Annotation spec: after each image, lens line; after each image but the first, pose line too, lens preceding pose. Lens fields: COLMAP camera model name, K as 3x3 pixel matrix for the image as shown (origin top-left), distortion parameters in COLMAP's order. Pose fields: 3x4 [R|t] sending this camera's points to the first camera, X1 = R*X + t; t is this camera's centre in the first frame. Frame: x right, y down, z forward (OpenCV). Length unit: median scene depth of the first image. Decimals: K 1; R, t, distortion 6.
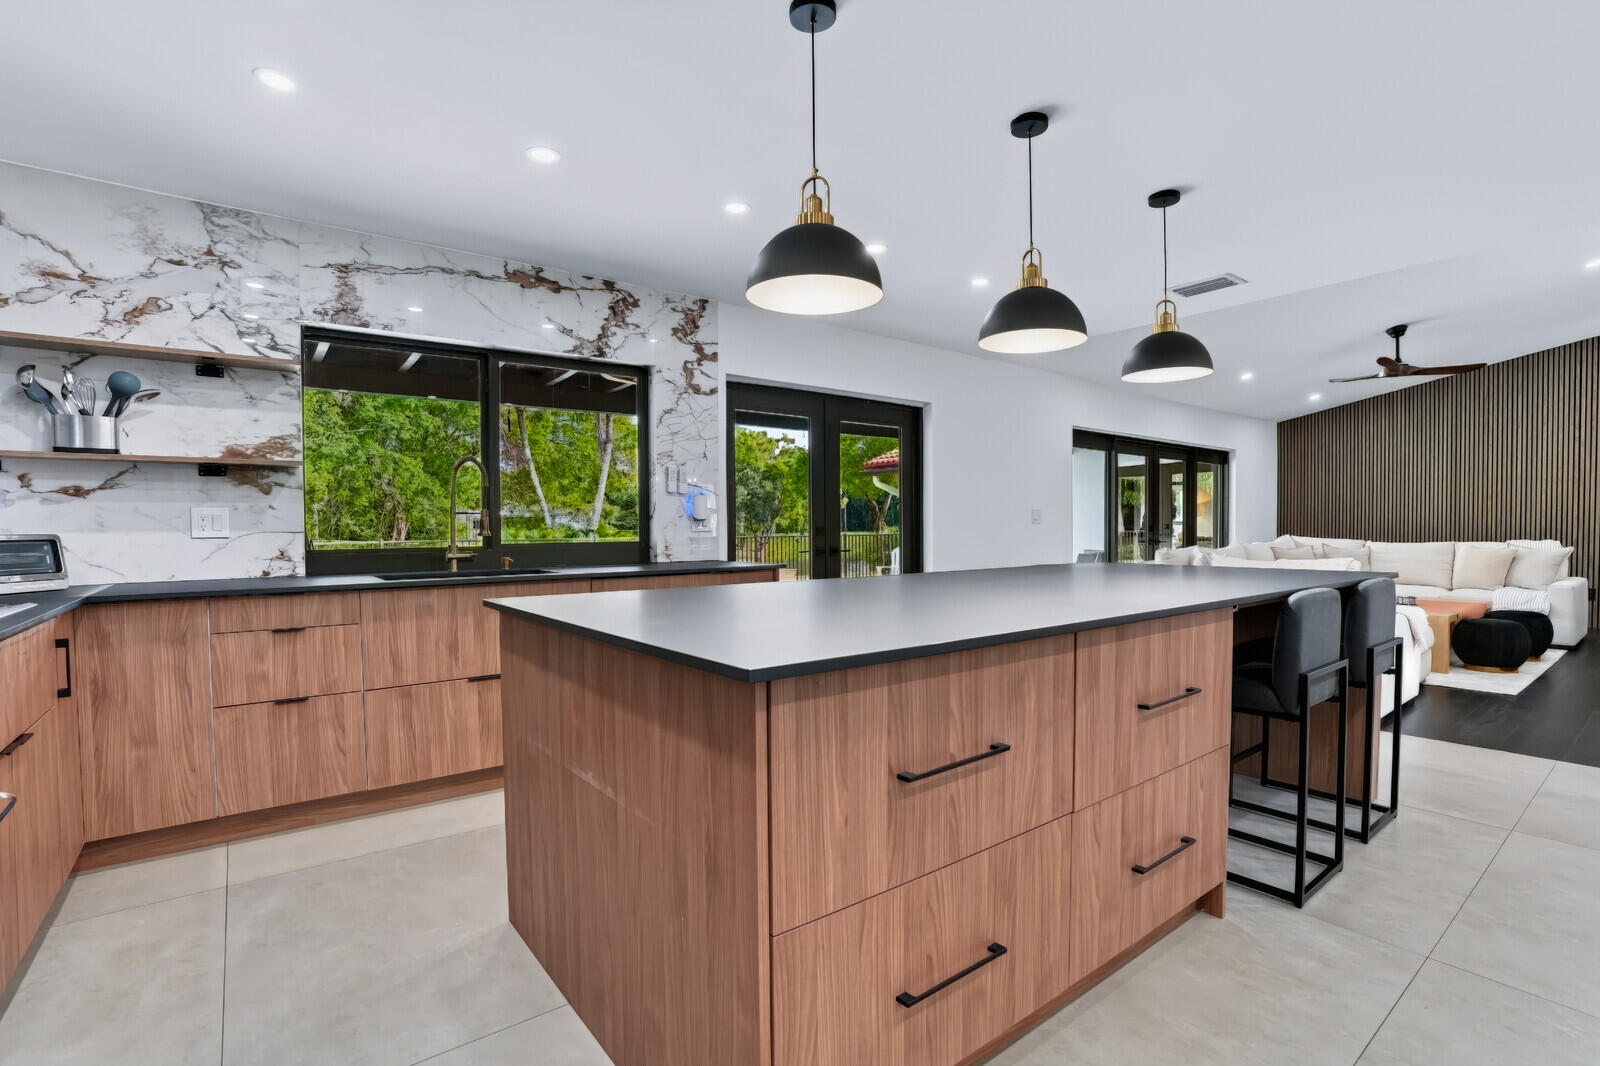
lens RADIAL K [[749.0, 0, 800.3], [0, 749.0, 545.0], [0, 0, 1]] dist [-0.062359, 0.021967]
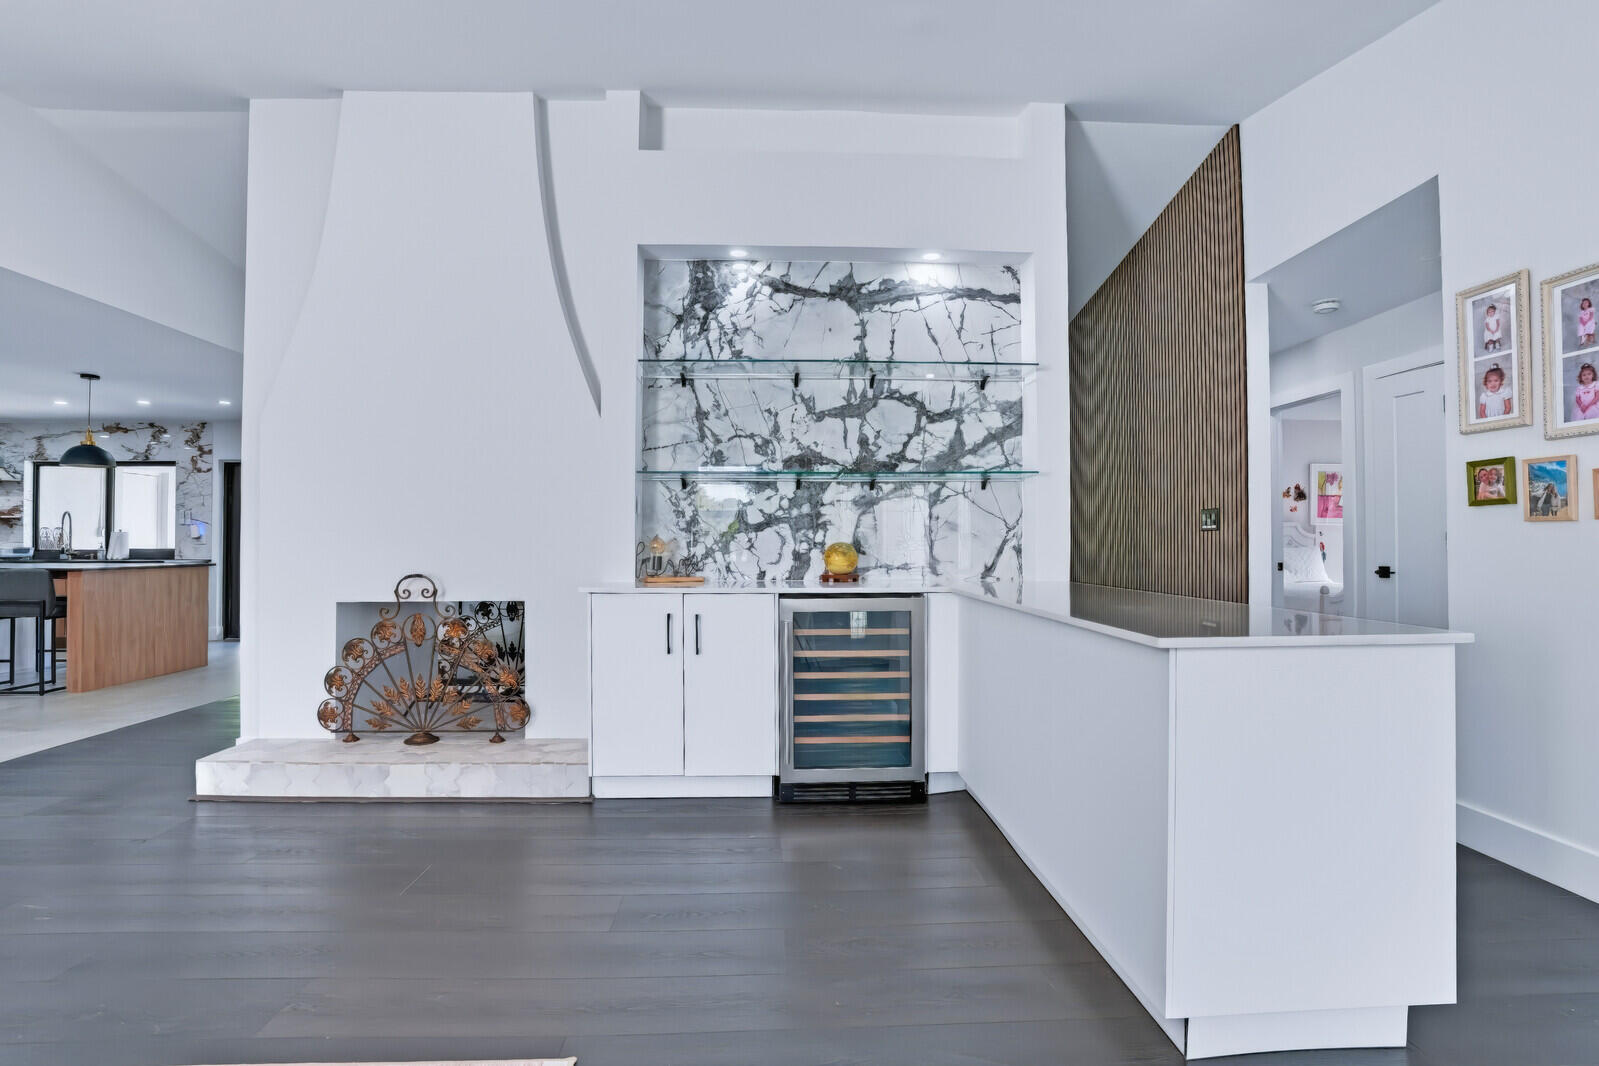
lens RADIAL K [[748.5, 0, 794.5], [0, 748.5, 544.3], [0, 0, 1]] dist [-0.062359, 0.021967]
pose [[0.824020, 0.002784, -0.566554, 3.082761], [-0.016863, 0.999665, -0.019613, -0.007336], [0.566310, 0.025715, 0.823791, 0.466682]]
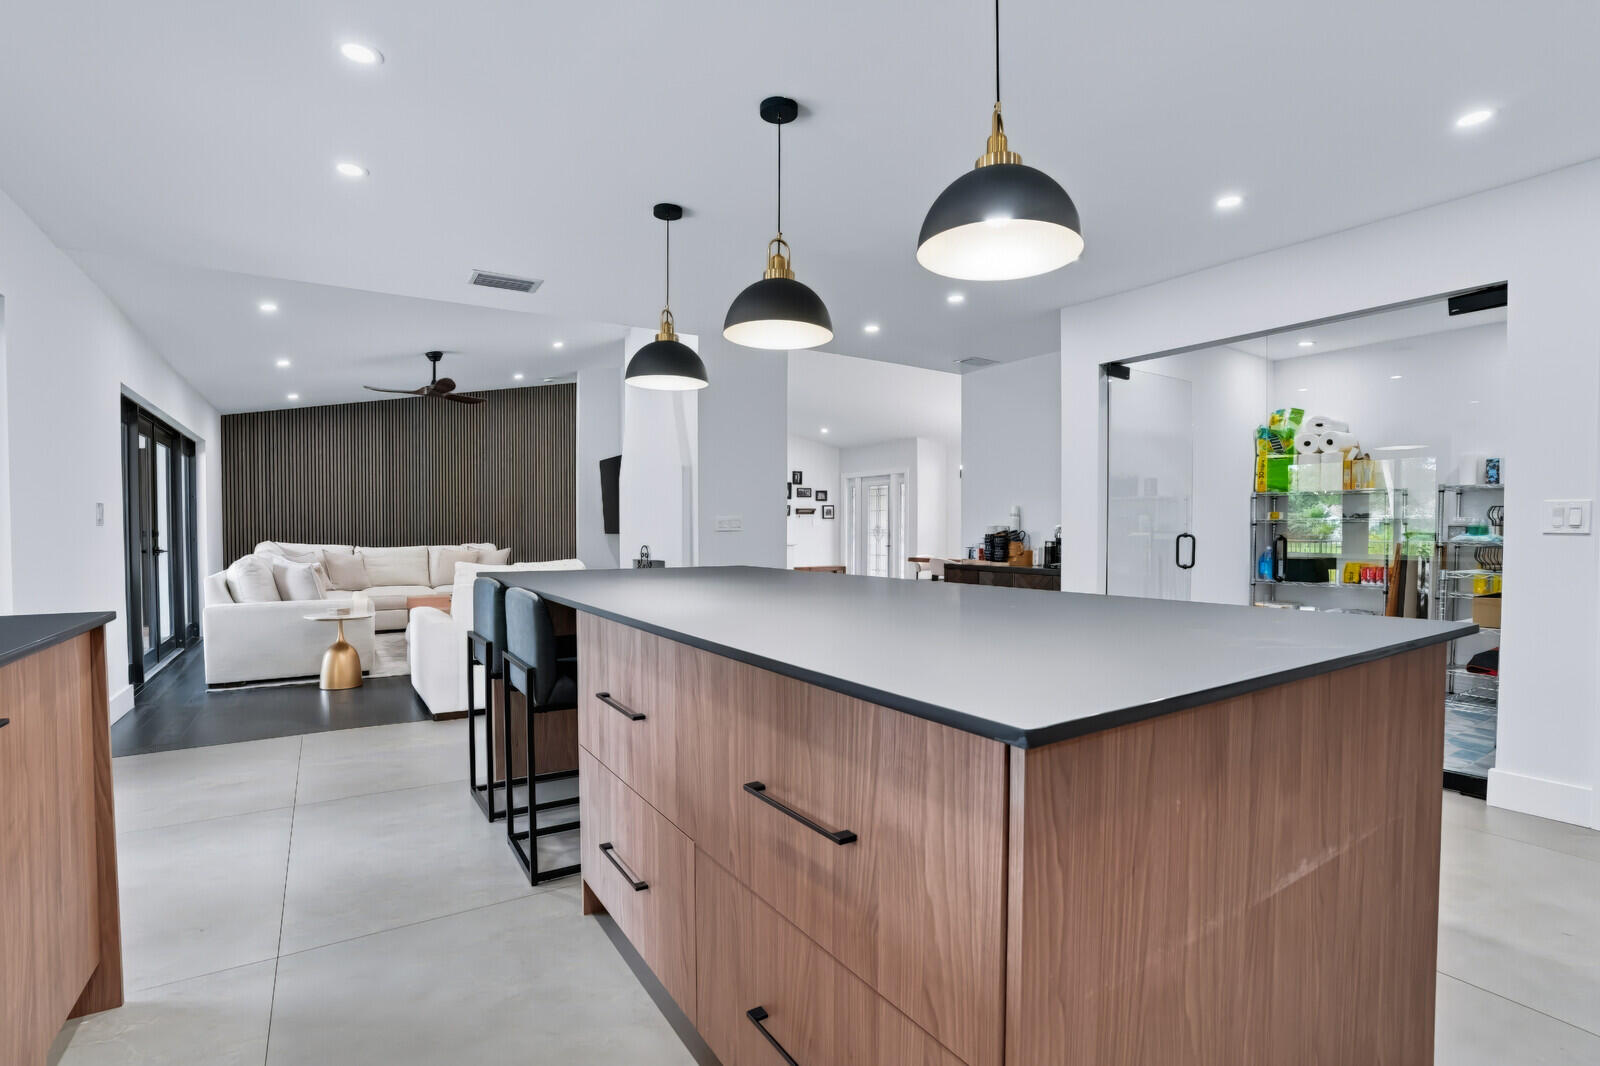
lens RADIAL K [[749.0, 0, 795.5], [0, 749.0, 551.7], [0, 0, 1]] dist [-0.062359, 0.021967]
pose [[0.092918, -0.022039, 0.995430, -0.513259], [0.022708, 0.999542, 0.020010, -0.010952], [-0.995415, 0.020745, 0.093376, 0.716693]]
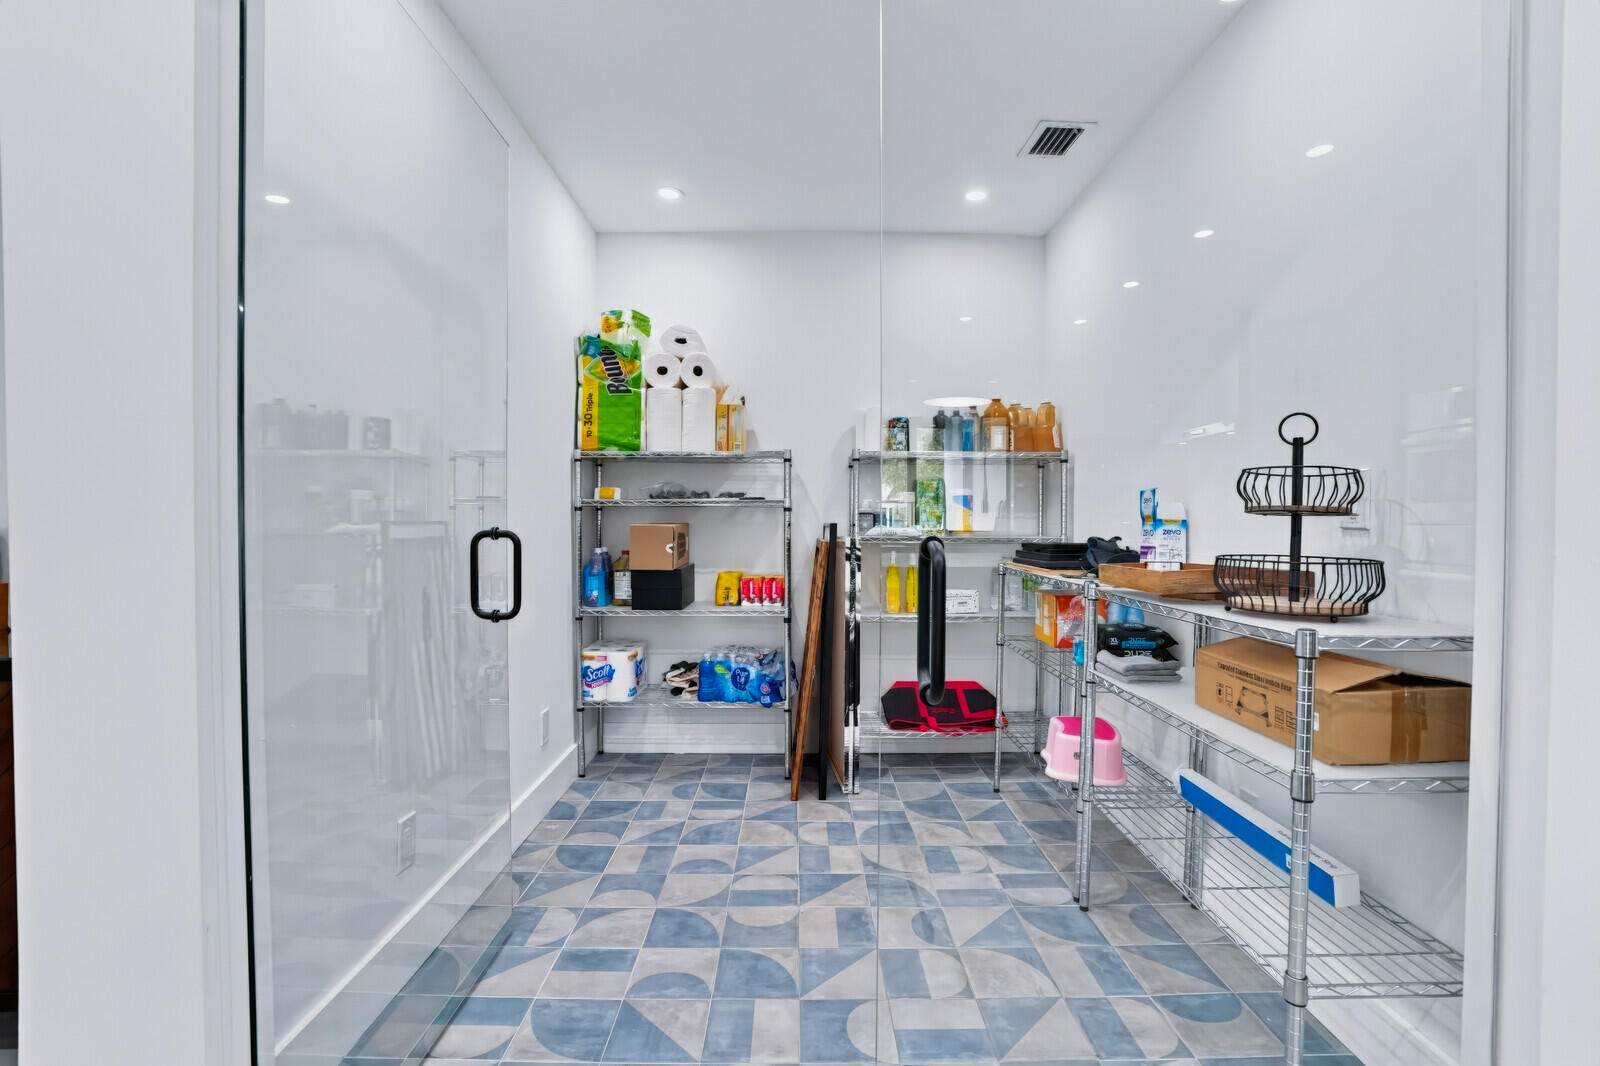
lens RADIAL K [[749.0, 0, 809.0], [0, 749.0, 533.4], [0, 0, 1]] dist [-0.062359, 0.021967]
pose [[-0.791830, -0.006871, 0.610703, 0.543506], [0.018077, 0.999235, 0.034680, -0.012079], [-0.610474, 0.038500, -0.791100, 0.361611]]
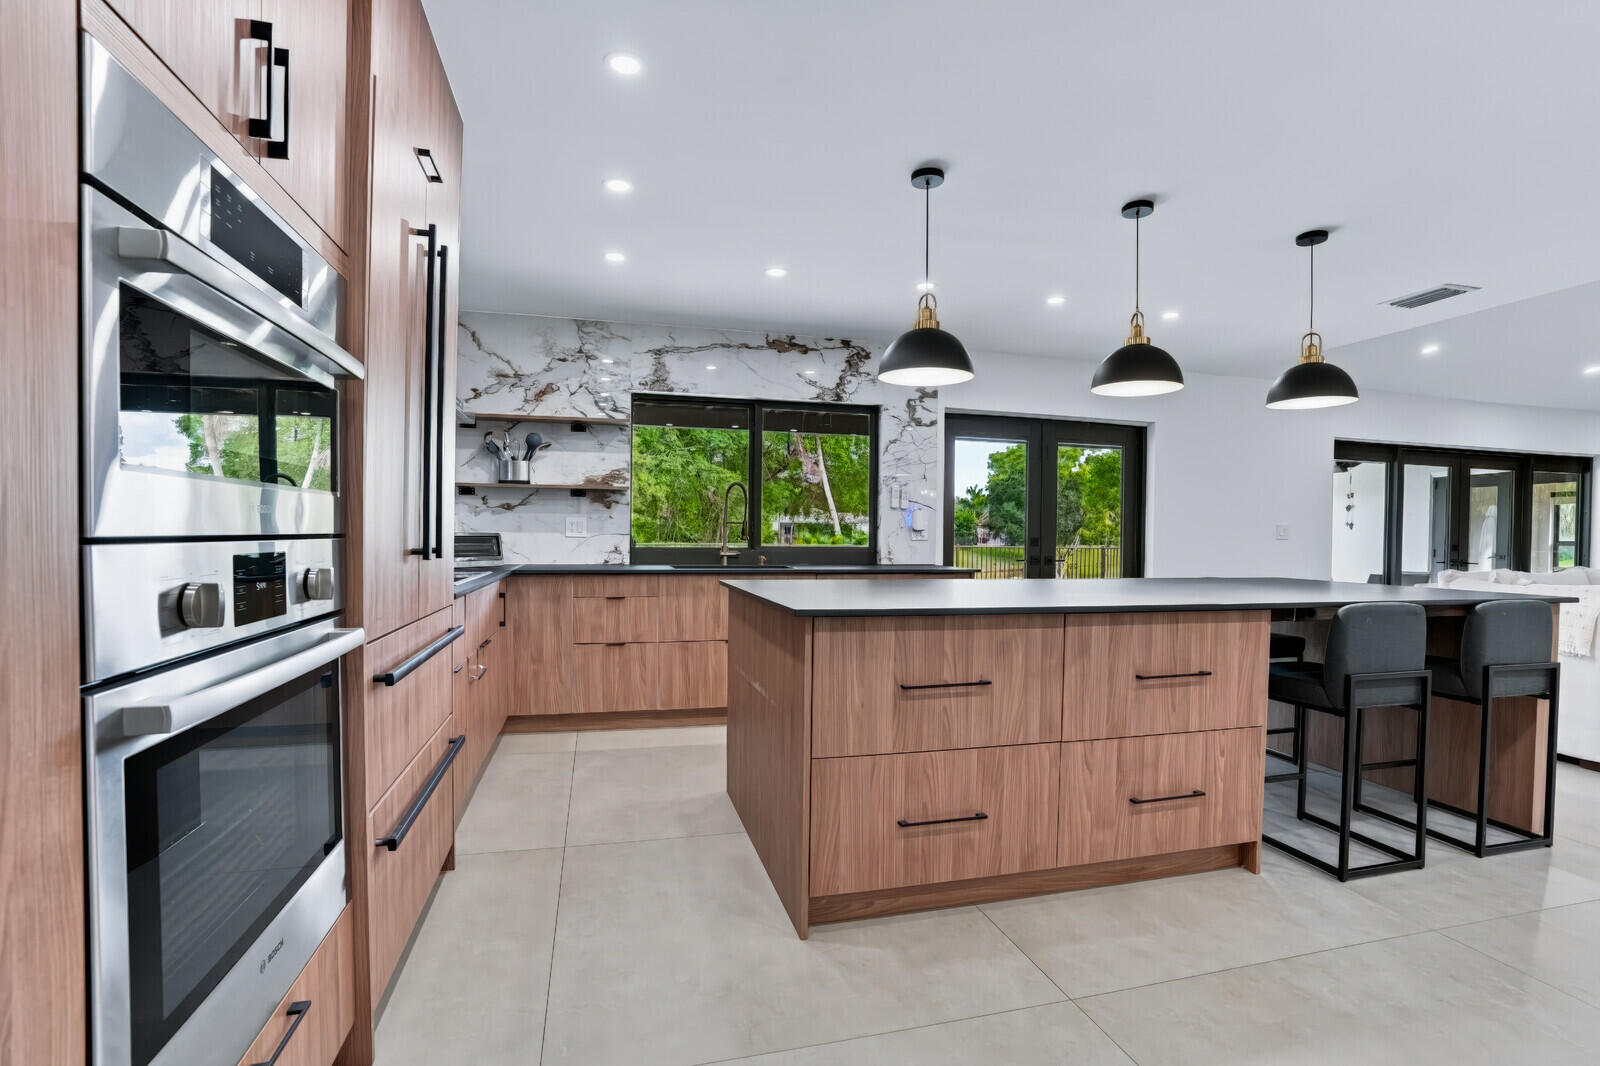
lens RADIAL K [[749.0, 0, 801.4], [0, 749.0, 543.2], [0, 0, 1]] dist [-0.062359, 0.021967]
pose [[0.922168, 0.022611, -0.386129, 0.220209], [-0.028183, 0.999564, -0.008775, 0.003378], [0.385762, 0.018975, 0.922403, -0.252080]]
